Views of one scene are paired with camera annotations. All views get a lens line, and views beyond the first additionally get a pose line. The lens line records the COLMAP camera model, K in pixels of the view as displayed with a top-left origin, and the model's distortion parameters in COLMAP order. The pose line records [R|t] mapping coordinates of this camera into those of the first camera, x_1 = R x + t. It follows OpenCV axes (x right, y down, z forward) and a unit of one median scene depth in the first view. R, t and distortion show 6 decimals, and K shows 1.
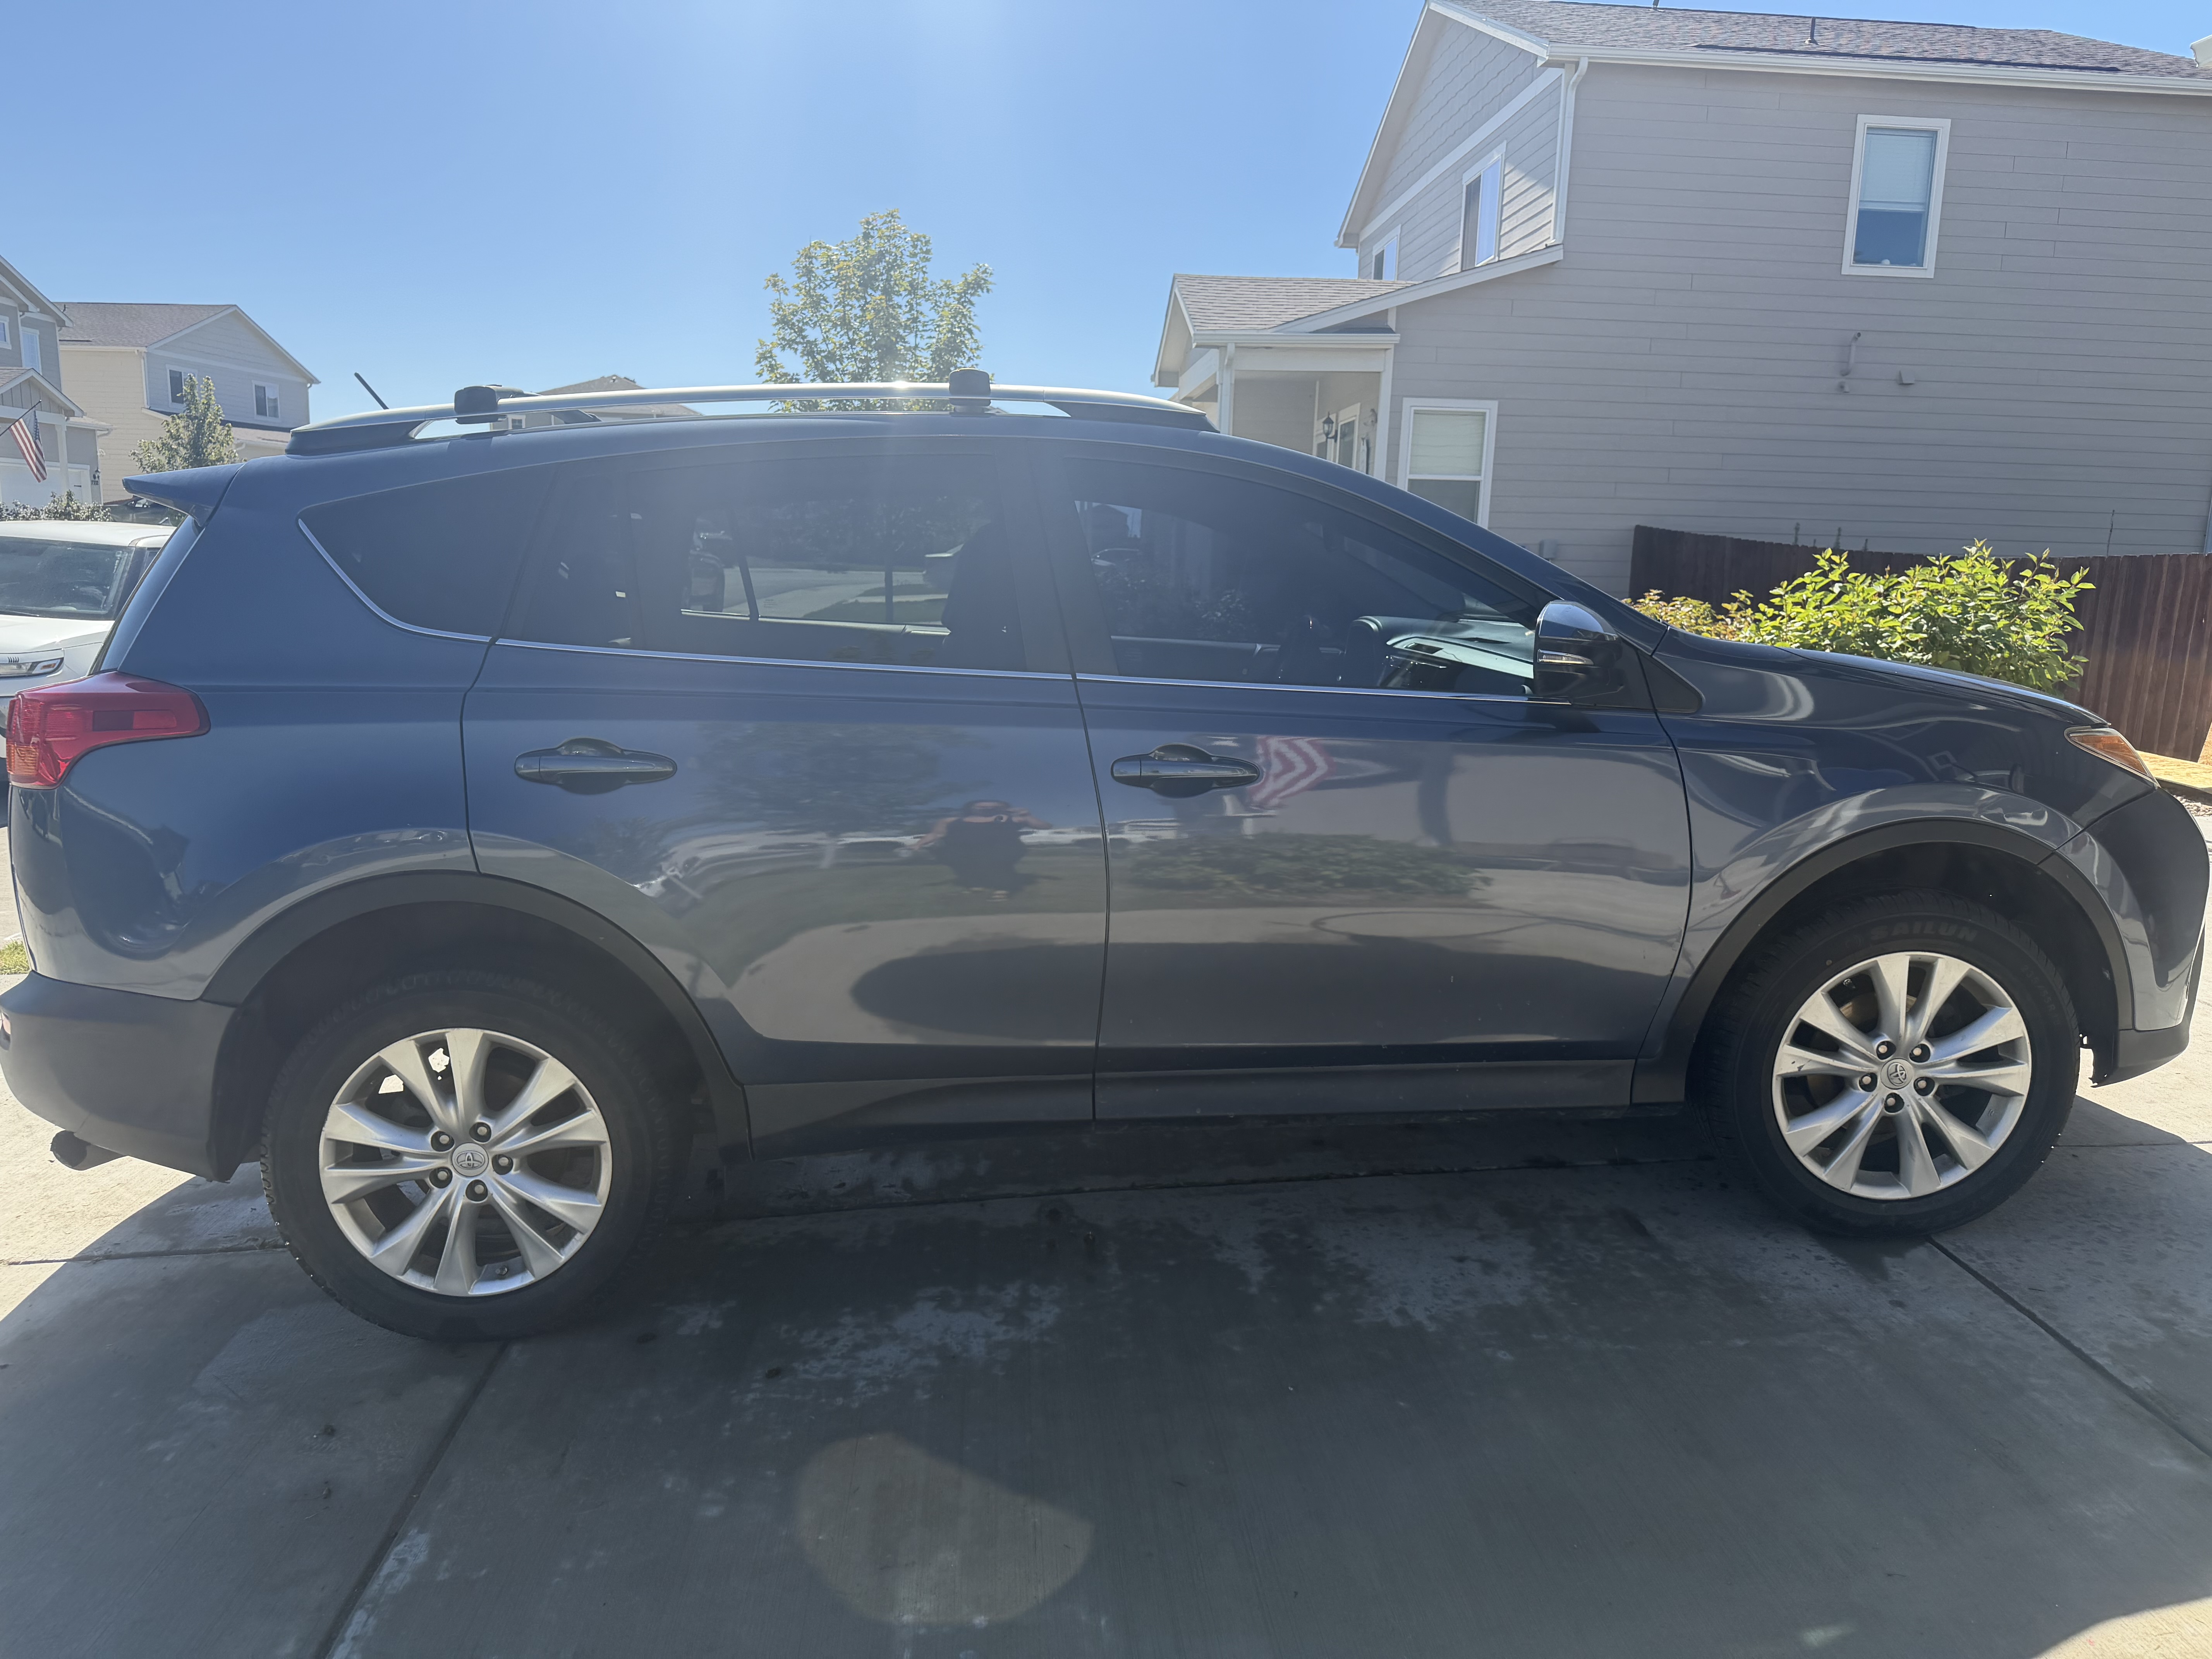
lens RADIAL K [[1578.4, 0, 1106.0], [0, 1578.4, 829.5], [0, 0, 1]] dist [0.001778, -0.000598]
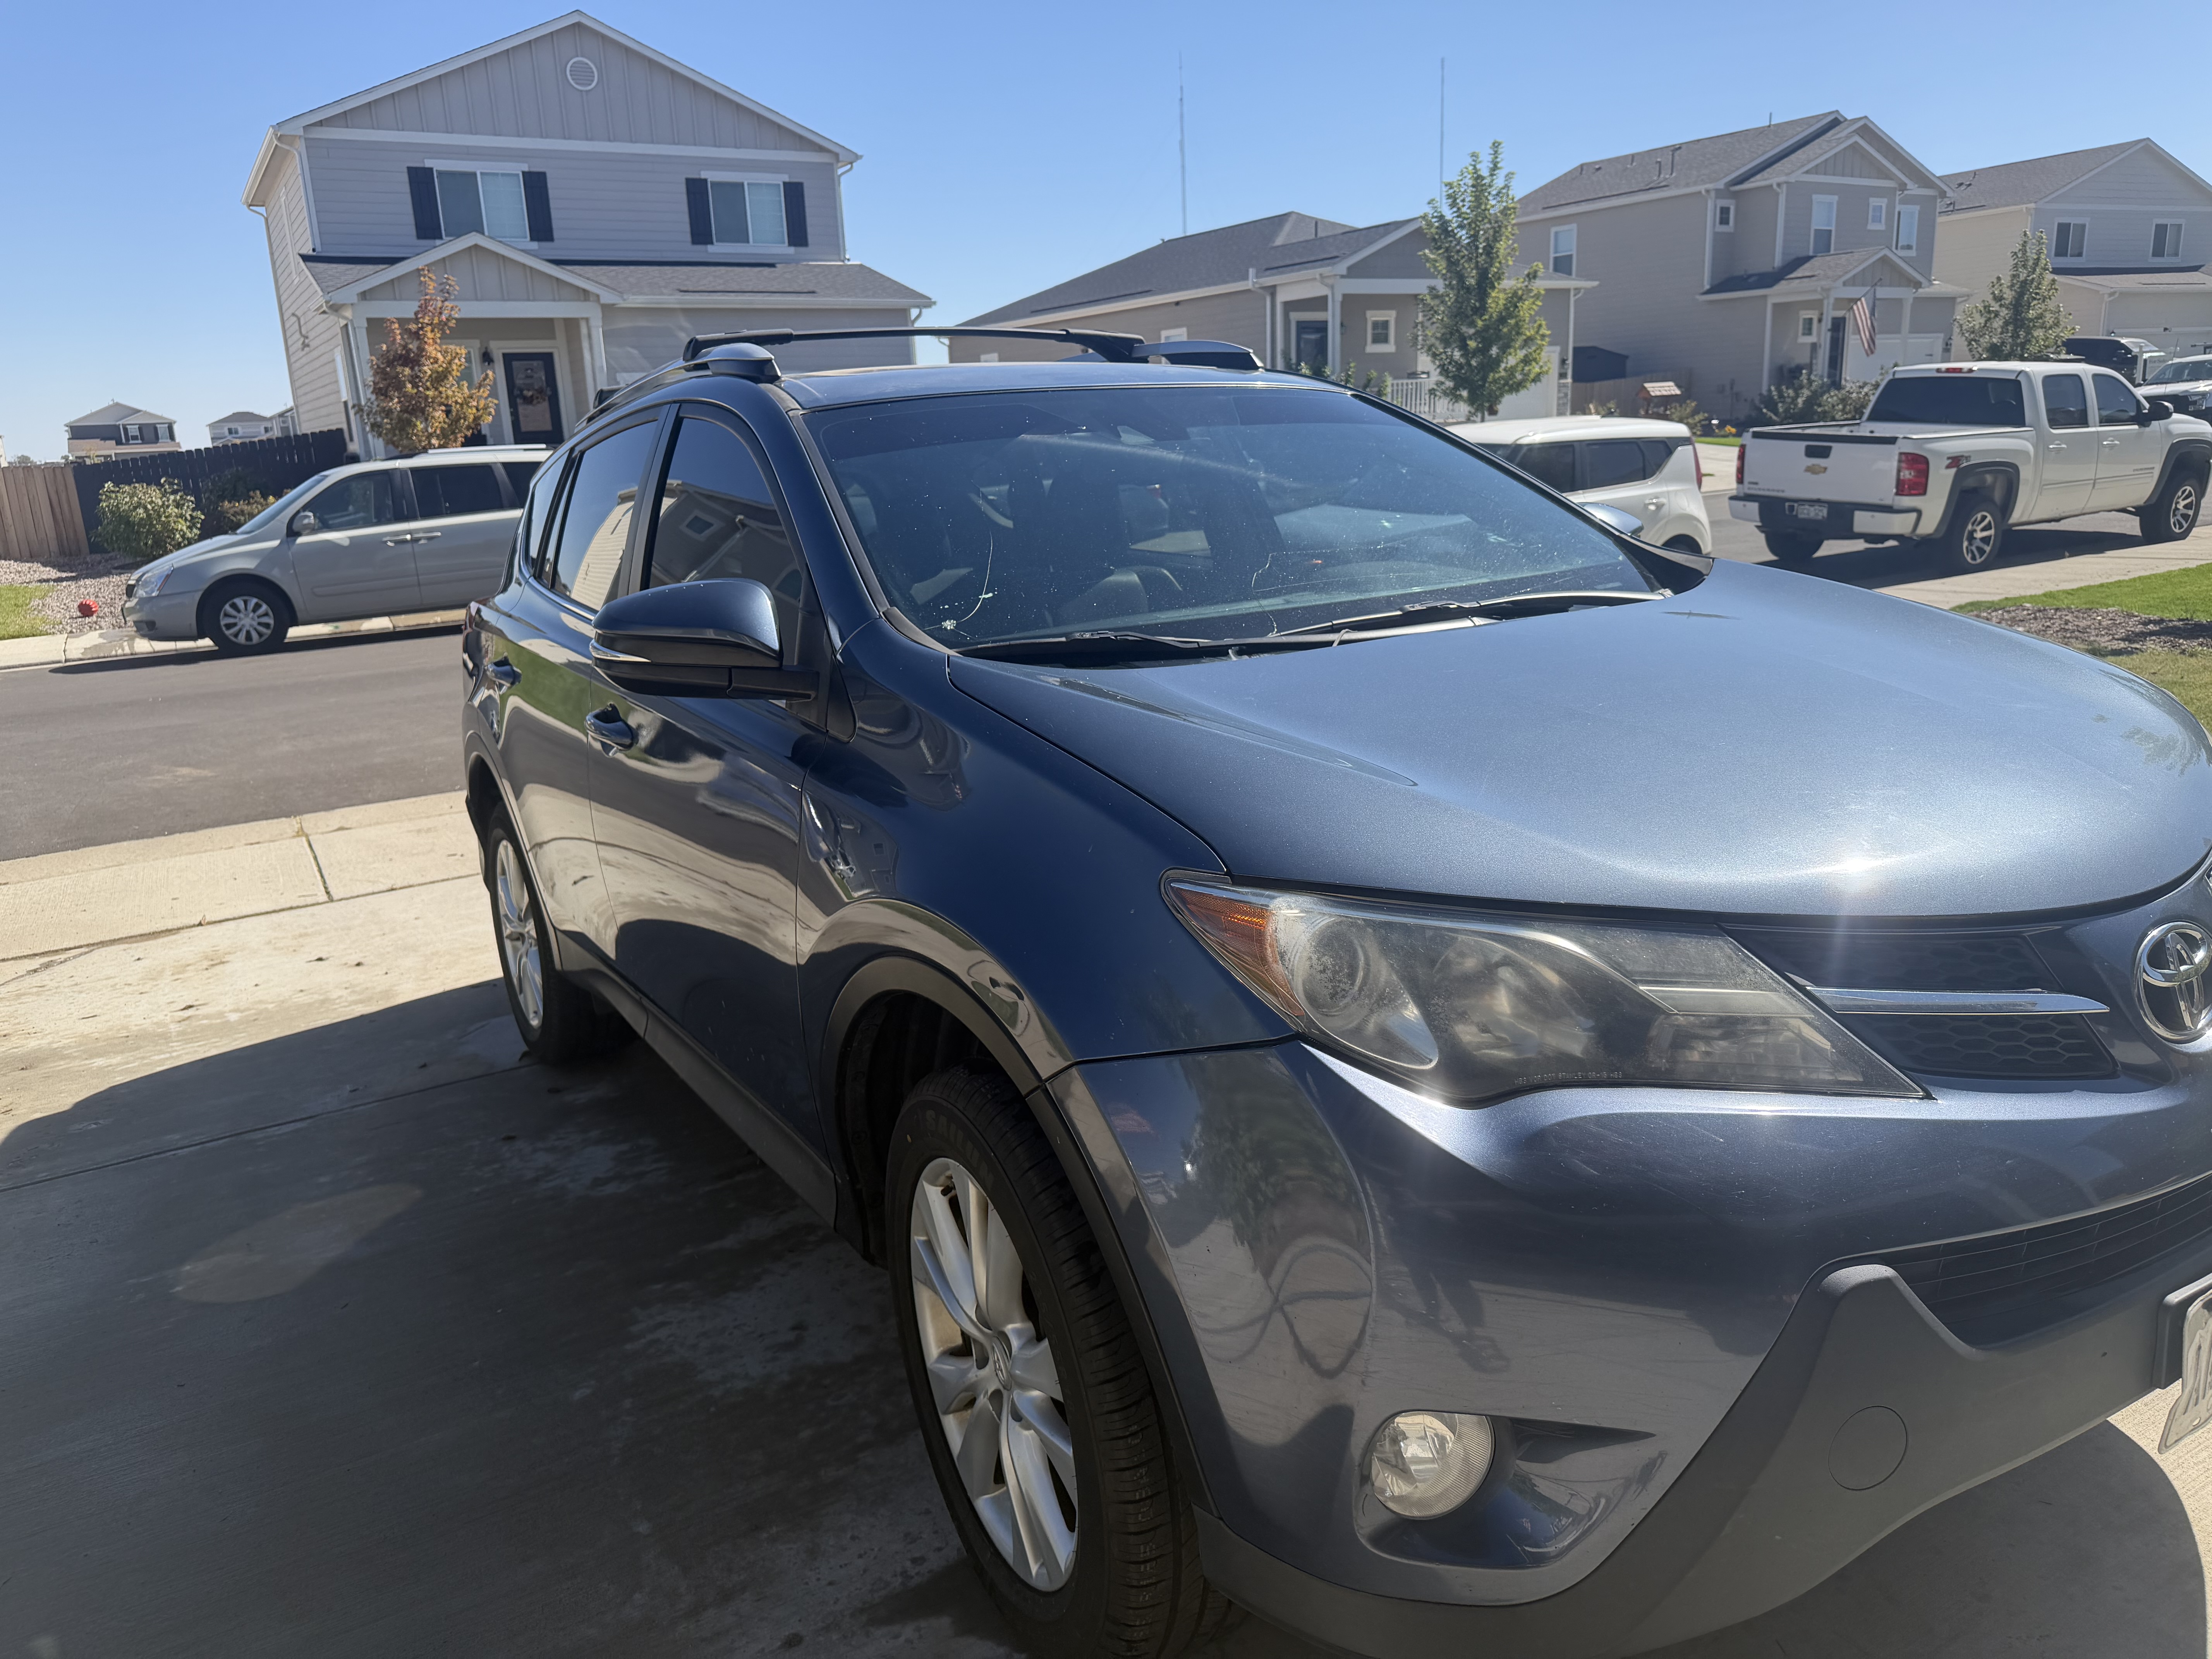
lens RADIAL K [[1578.4, 0, 1106.0], [0, 1578.4, 829.5], [0, 0, 1]] dist [0.001778, -0.000598]
pose [[0.440618, 0.182068, -0.879038, 0.423046], [-0.104588, 0.982960, 0.151167, -0.062980], [0.891581, 0.025330, 0.452151, 0.308823]]
